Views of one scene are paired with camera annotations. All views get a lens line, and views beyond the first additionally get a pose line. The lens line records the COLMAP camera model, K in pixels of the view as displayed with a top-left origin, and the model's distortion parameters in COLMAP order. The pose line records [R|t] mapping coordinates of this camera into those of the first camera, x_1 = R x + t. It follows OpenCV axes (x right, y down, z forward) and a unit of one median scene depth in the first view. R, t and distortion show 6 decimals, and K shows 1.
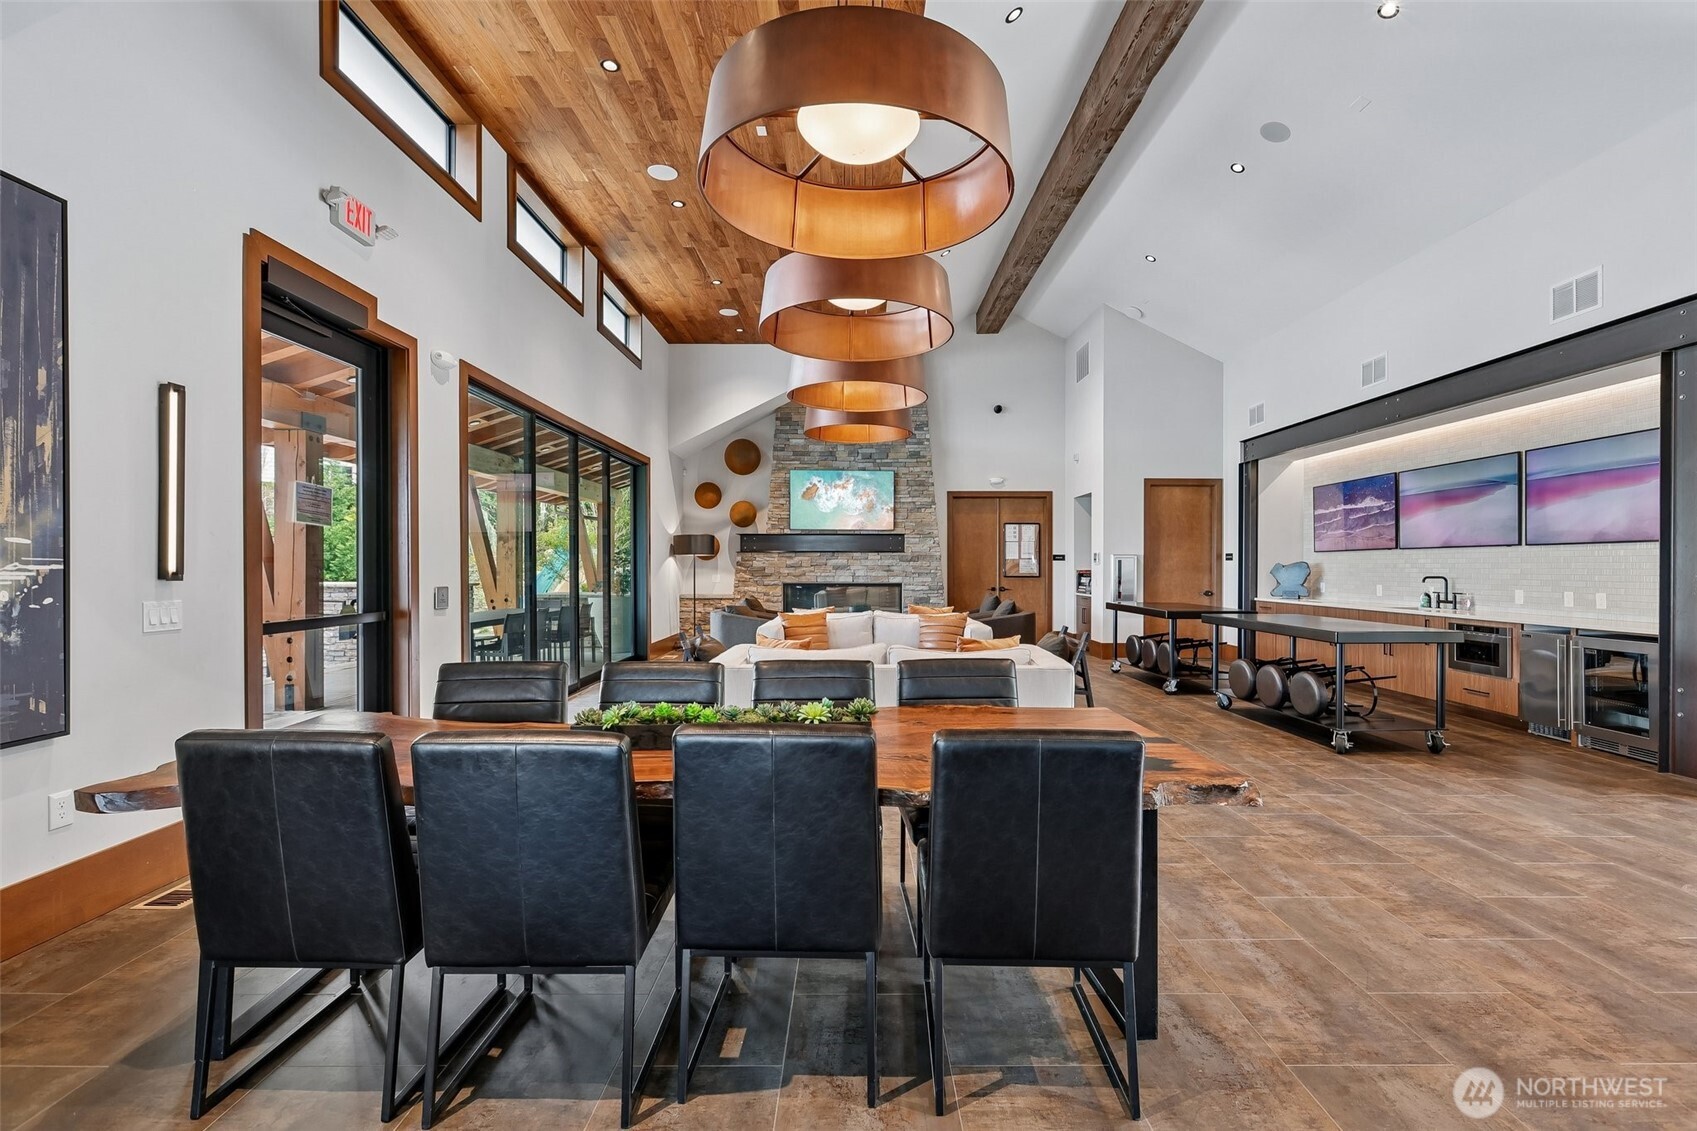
lens RADIAL K [[748.8, 0, 855.1], [0, 748.8, 568.1], [0, 0, 1]] dist [-0.002287, 0.000628]
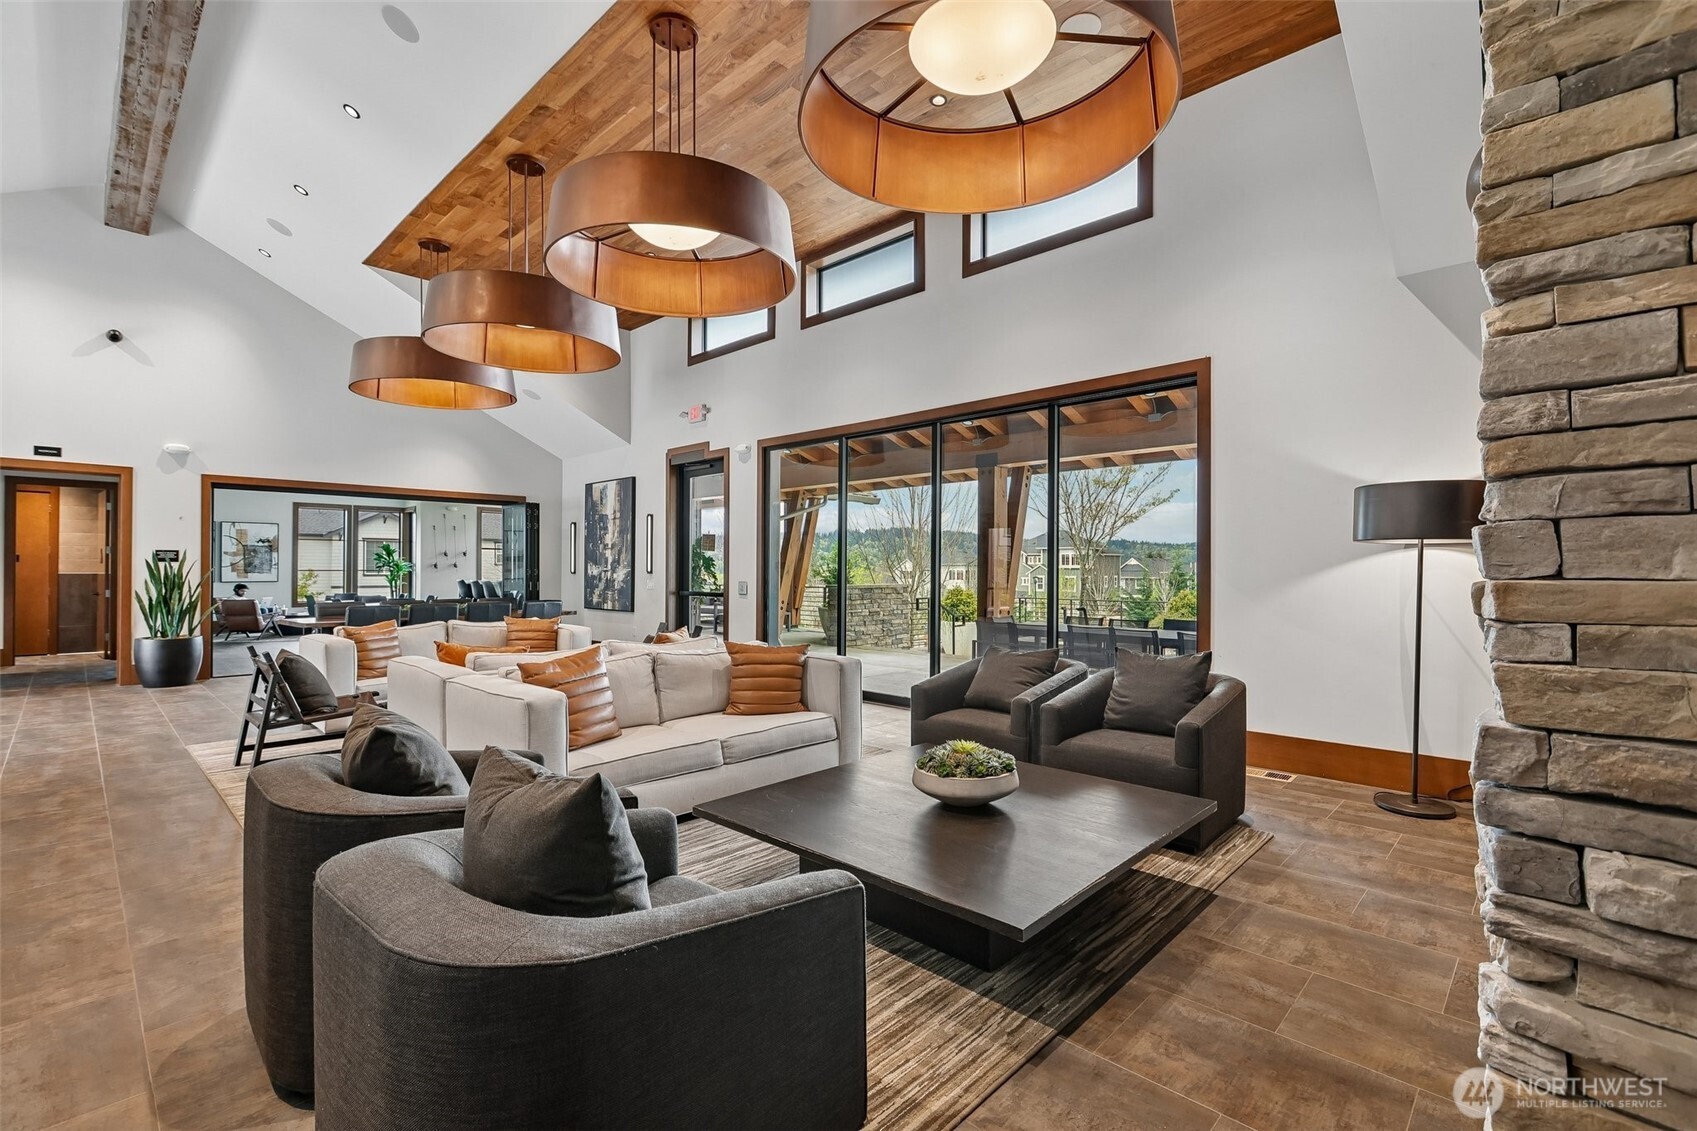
lens RADIAL K [[748.8, 0, 850.2], [0, 748.8, 566.6], [0, 0, 1]] dist [-0.002287, 0.000628]
pose [[-0.689145, -0.009452, -0.724561, 0.331197], [-0.006652, 0.999955, -0.006717, 0.000817], [0.724592, 0.000190, -0.689178, 1.496489]]
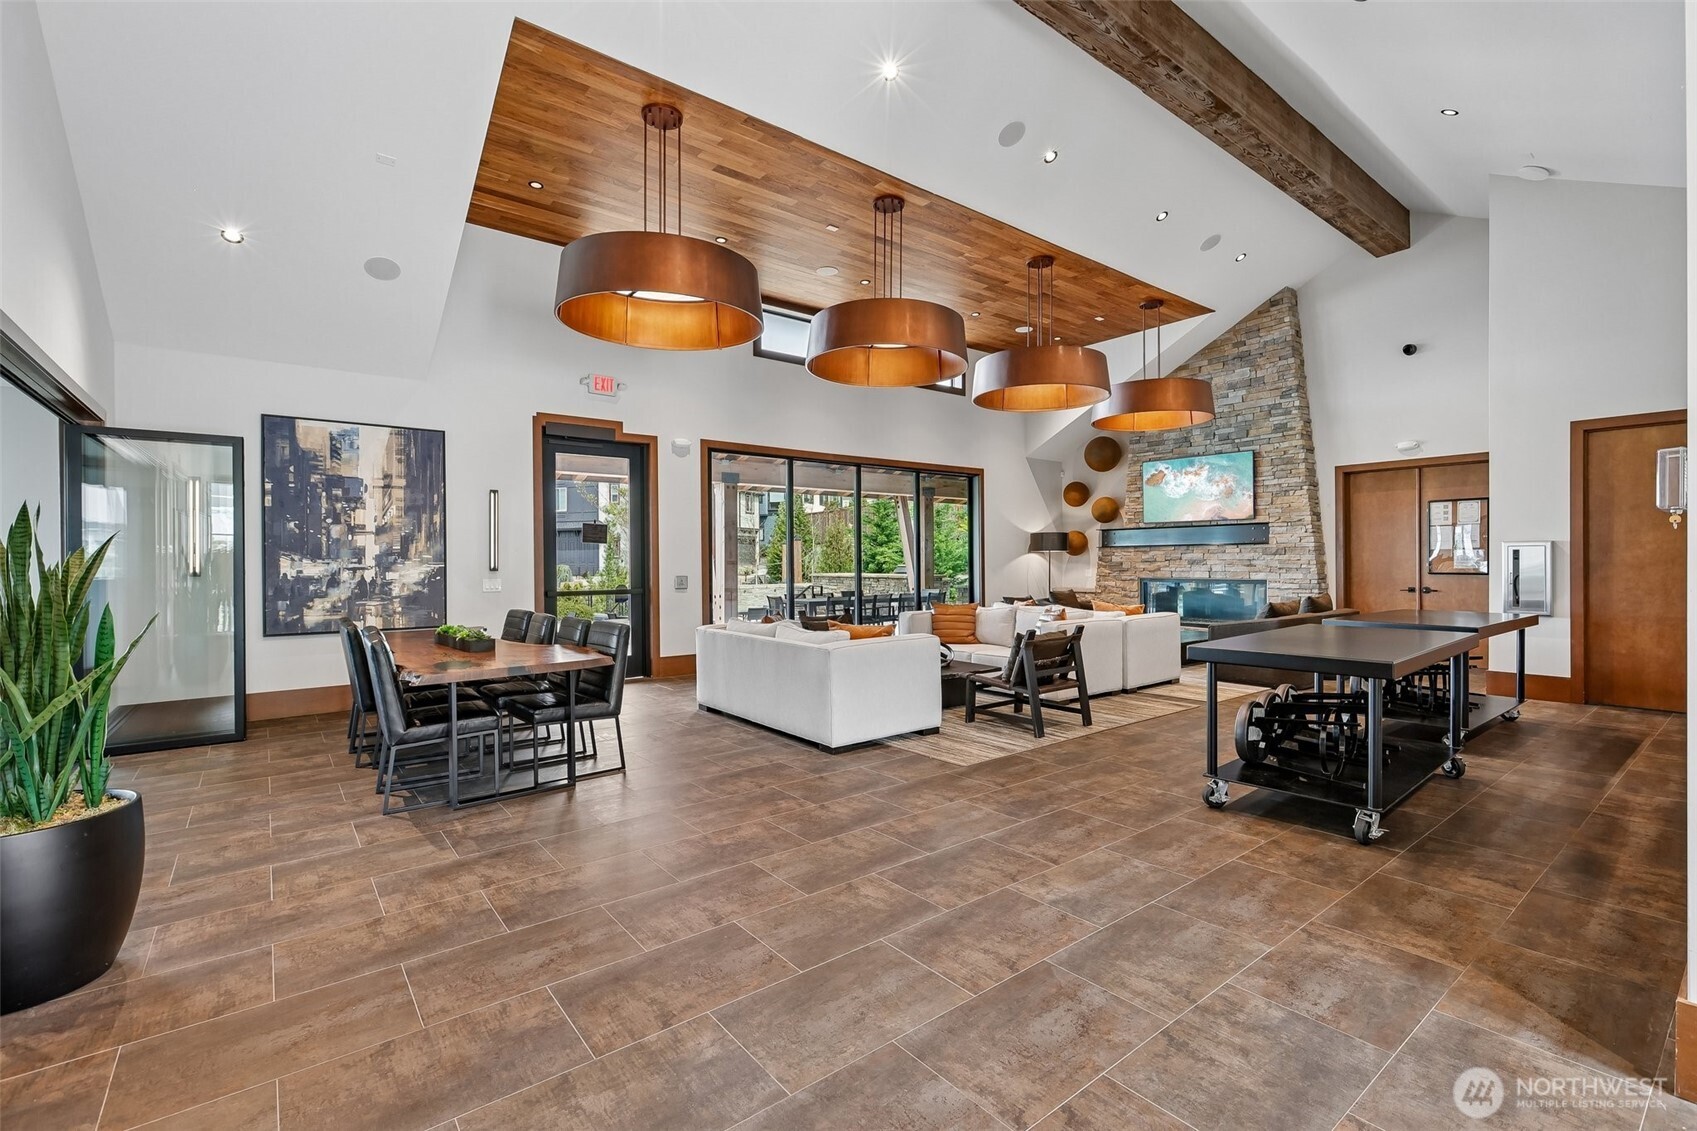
lens RADIAL K [[748.8, 0, 861.1], [0, 748.8, 565.0], [0, 0, 1]] dist [-0.002287, 0.000628]
pose [[0.624776, -0.001264, -0.780803, 0.660438], [0.004112, 0.999990, 0.001672, -0.000847], [0.780794, -0.004255, 0.624775, 0.159205]]
